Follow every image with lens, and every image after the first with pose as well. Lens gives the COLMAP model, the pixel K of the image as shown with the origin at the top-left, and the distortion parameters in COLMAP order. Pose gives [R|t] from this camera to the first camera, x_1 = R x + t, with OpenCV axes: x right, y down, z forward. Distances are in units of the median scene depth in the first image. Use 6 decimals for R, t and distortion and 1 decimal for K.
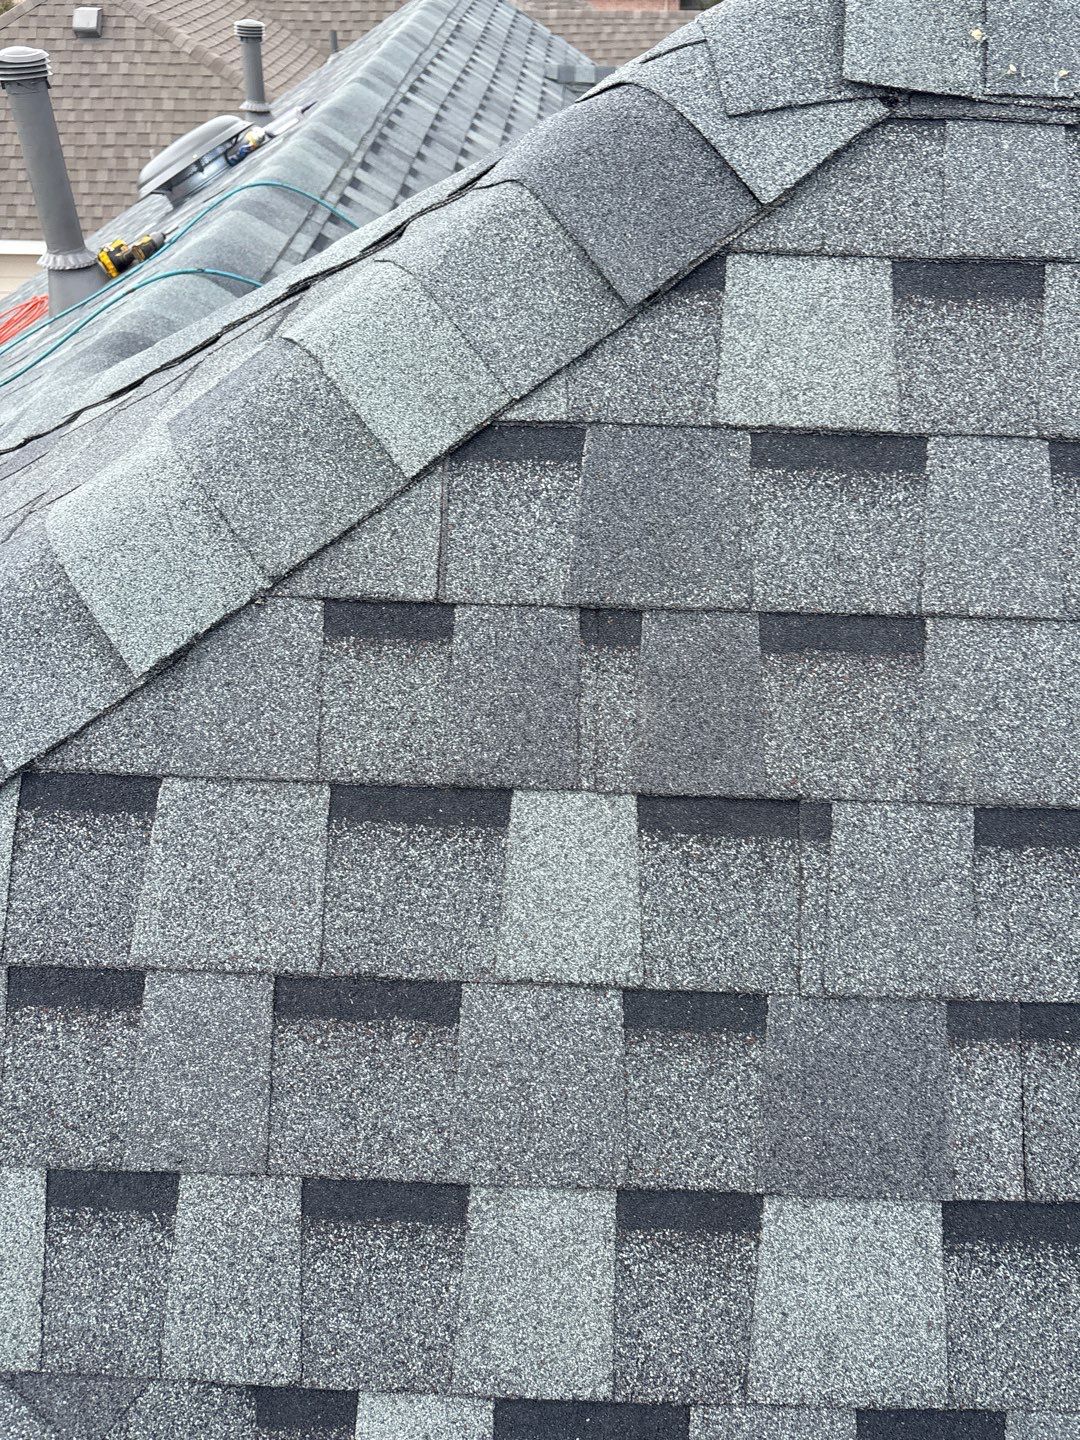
lens RADIAL K [[1107.3, 0, 530.1], [0, 1107.3, 712.5], [0, 0, 1]] dist [0.045691, -0.048063]
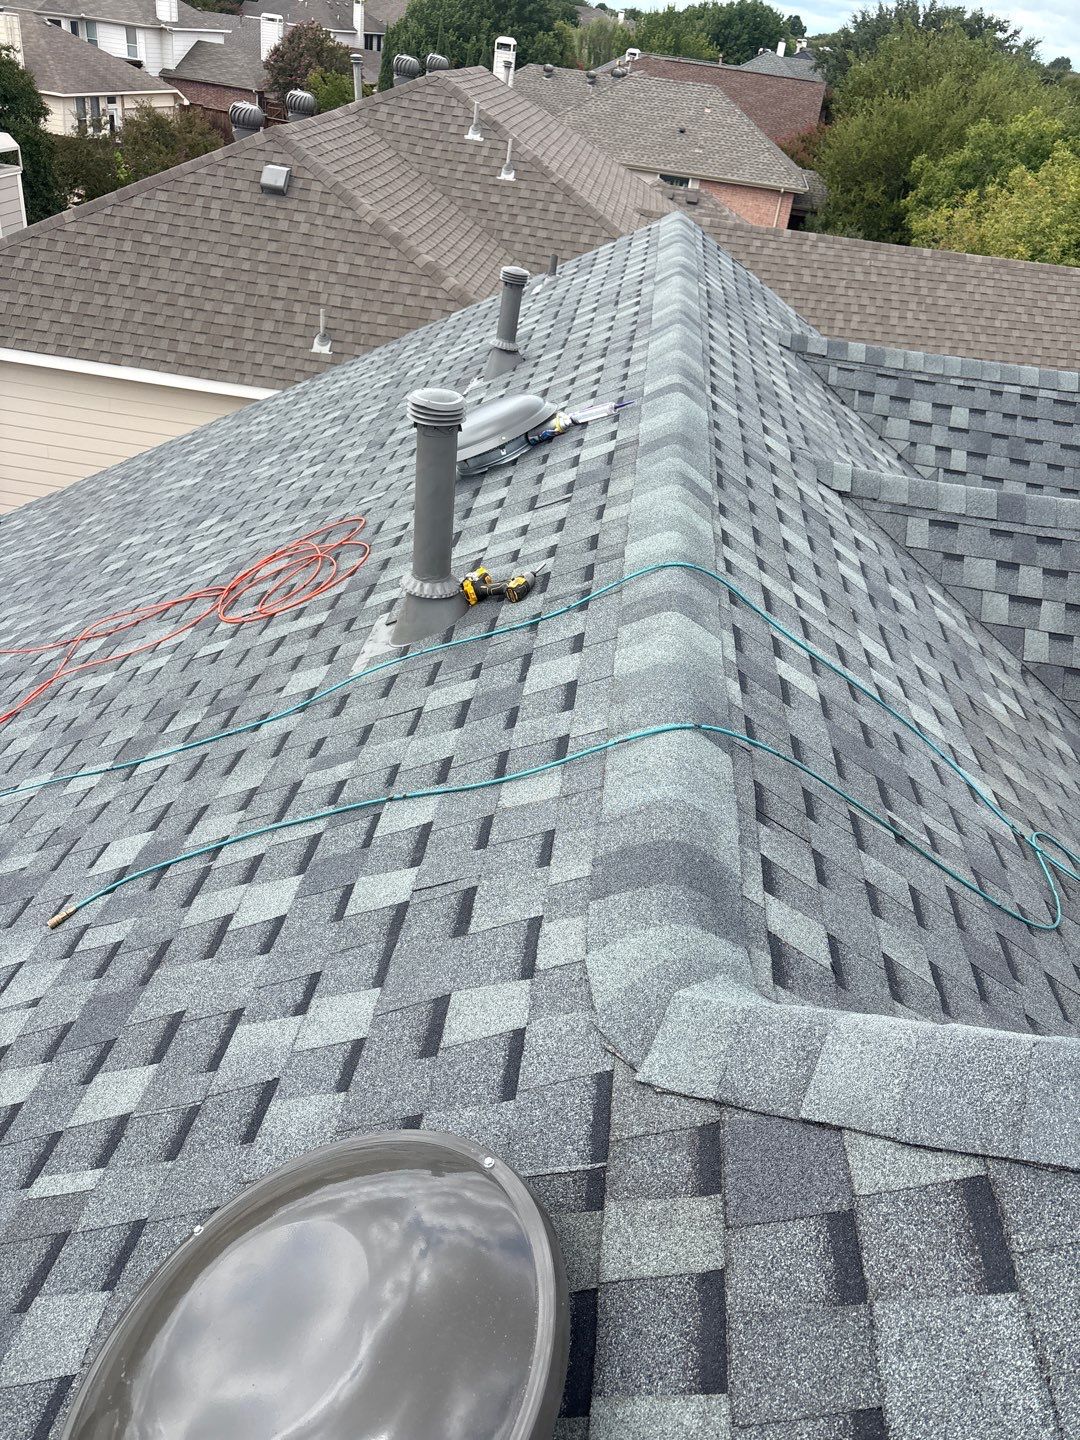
lens RADIAL K [[1107.3, 0, 547.4], [0, 1107.3, 715.9], [0, 0, 1]] dist [0.045691, -0.048063]
pose [[0.991357, 0.131021, 0.006626, -0.089447], [-0.129771, 0.986798, -0.096894, -0.062595], [-0.019233, 0.095196, 0.995273, 0.016929]]
